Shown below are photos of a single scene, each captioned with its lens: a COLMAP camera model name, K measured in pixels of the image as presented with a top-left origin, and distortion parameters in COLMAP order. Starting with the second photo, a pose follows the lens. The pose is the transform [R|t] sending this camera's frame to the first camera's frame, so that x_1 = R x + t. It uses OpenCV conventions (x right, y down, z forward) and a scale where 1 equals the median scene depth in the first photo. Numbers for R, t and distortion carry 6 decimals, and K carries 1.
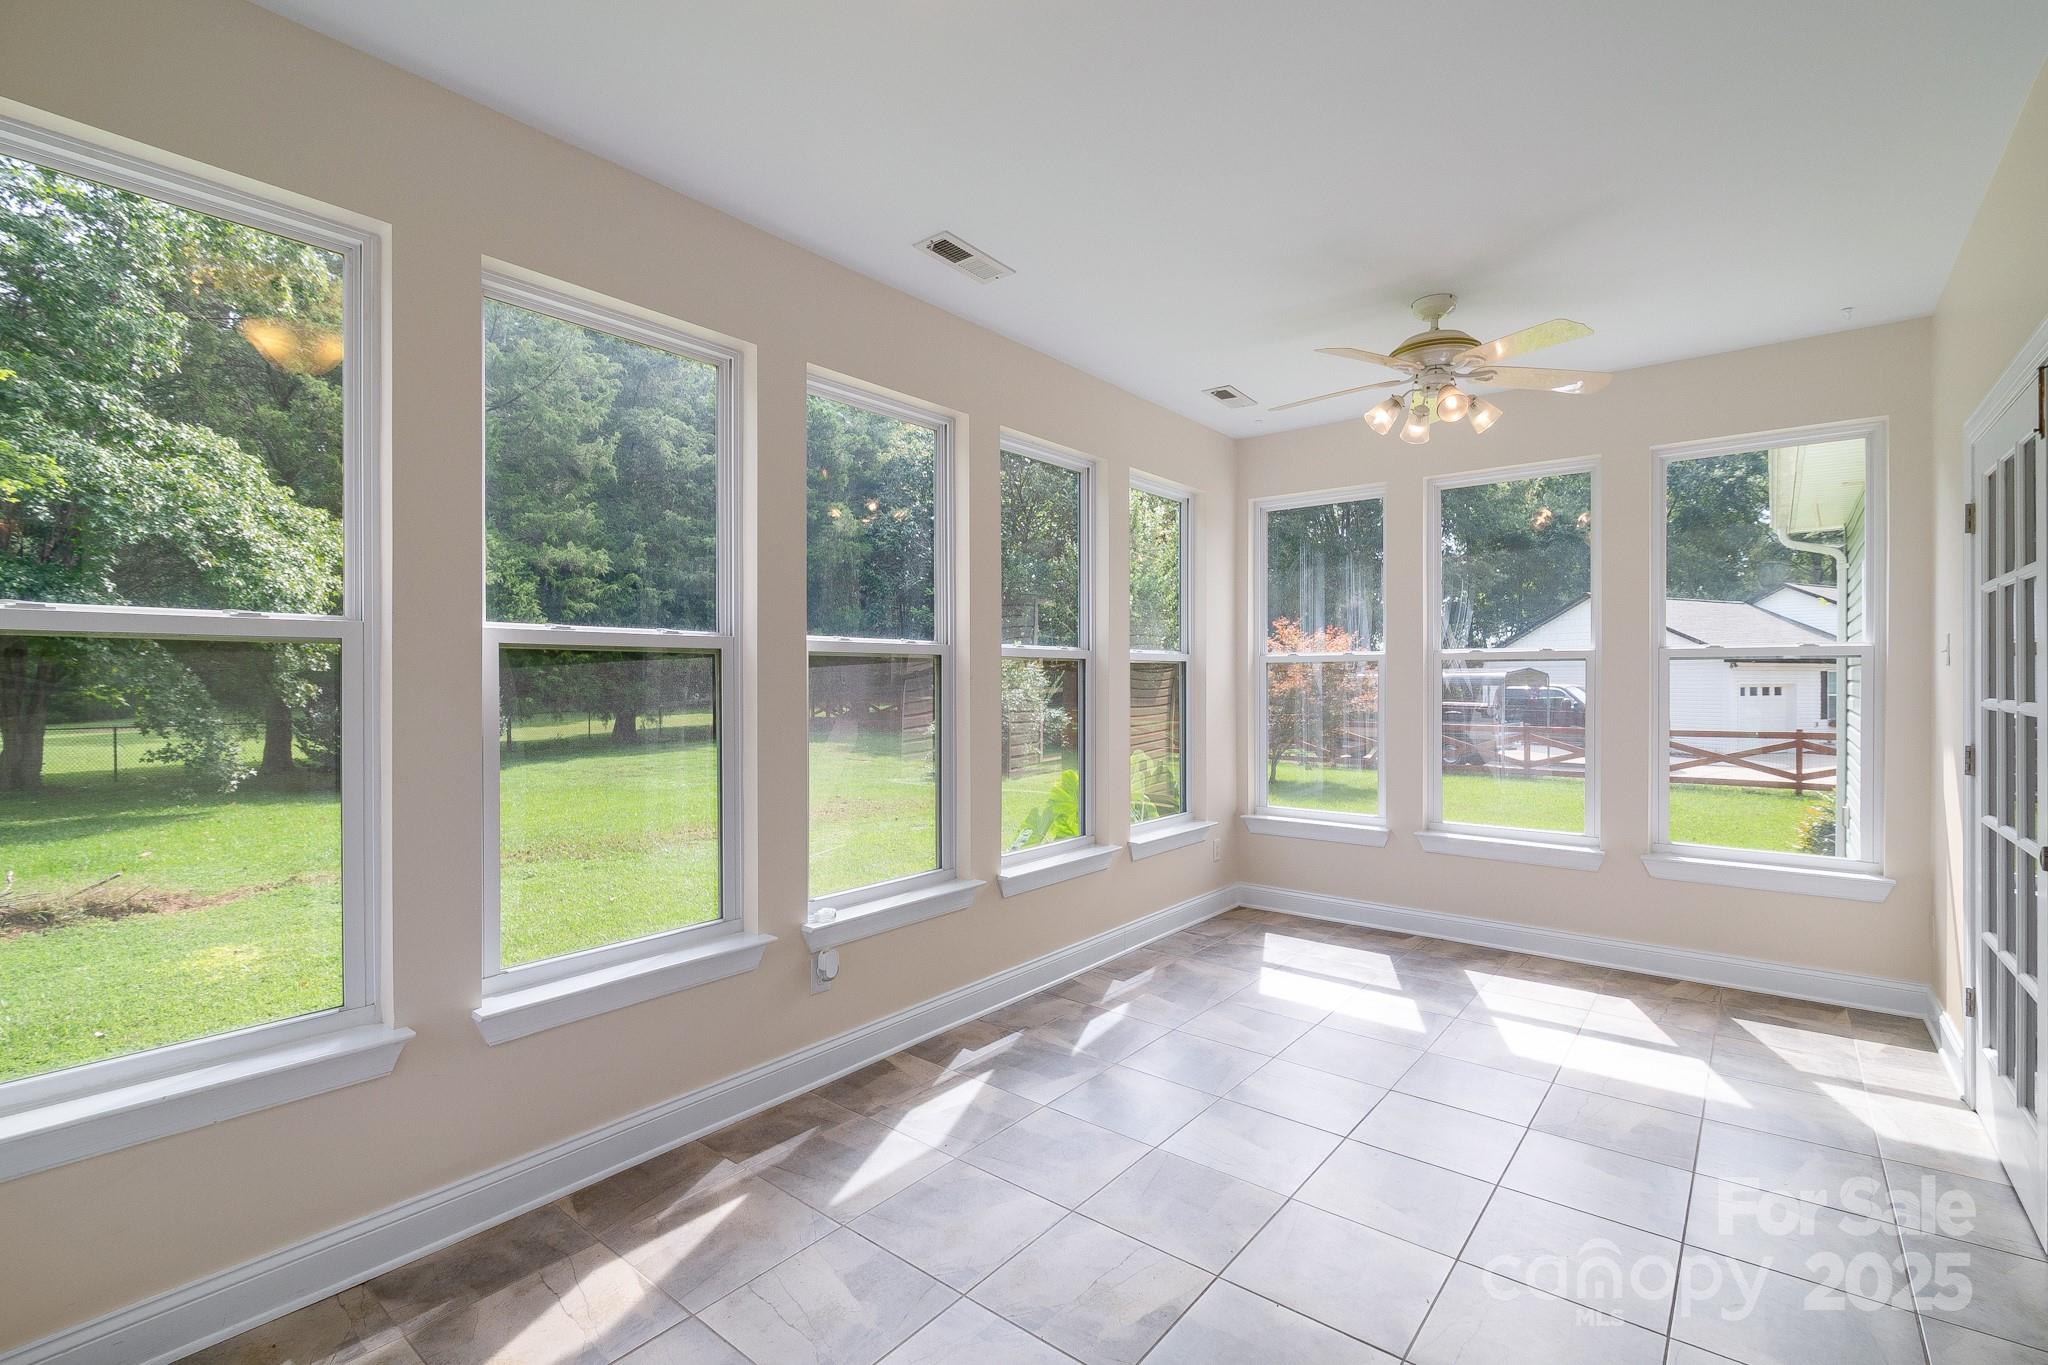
lens RADIAL K [[924.7, 0, 1016.4], [0, 924.7, 677.4], [0, 0, 1]] dist [0.007226, -0.002703]
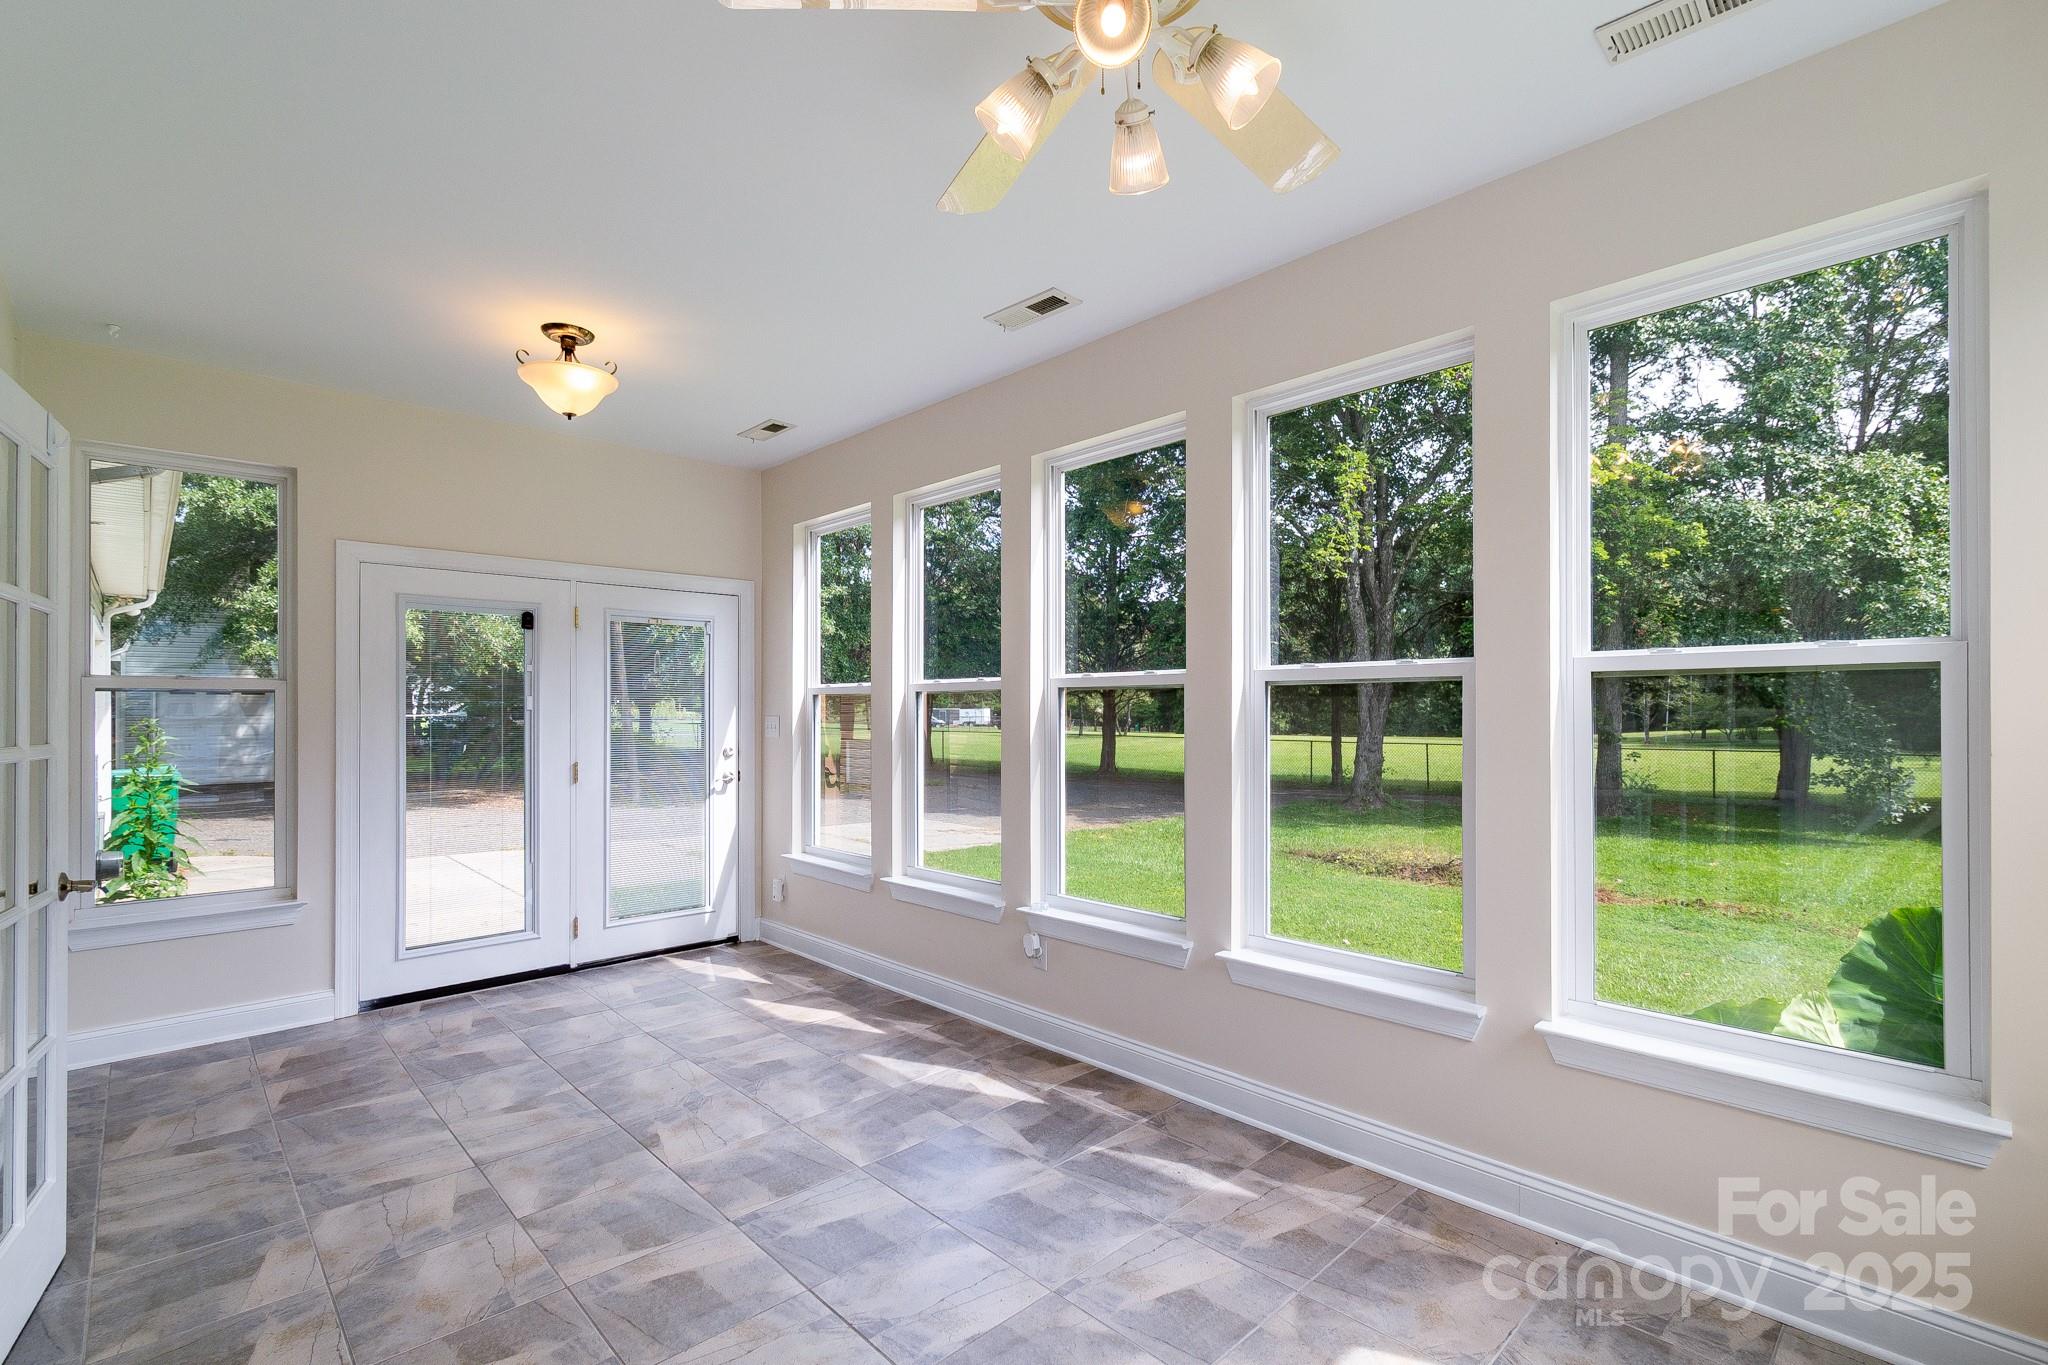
lens RADIAL K [[924.7, 0, 1036.6], [0, 924.7, 696.9], [0, 0, 1]] dist [0.007226, -0.002703]
pose [[-0.116083, -0.010381, -0.993185, 0.953269], [0.002484, 0.999939, -0.010742, -0.003299], [0.993236, -0.003714, -0.116050, 1.086077]]
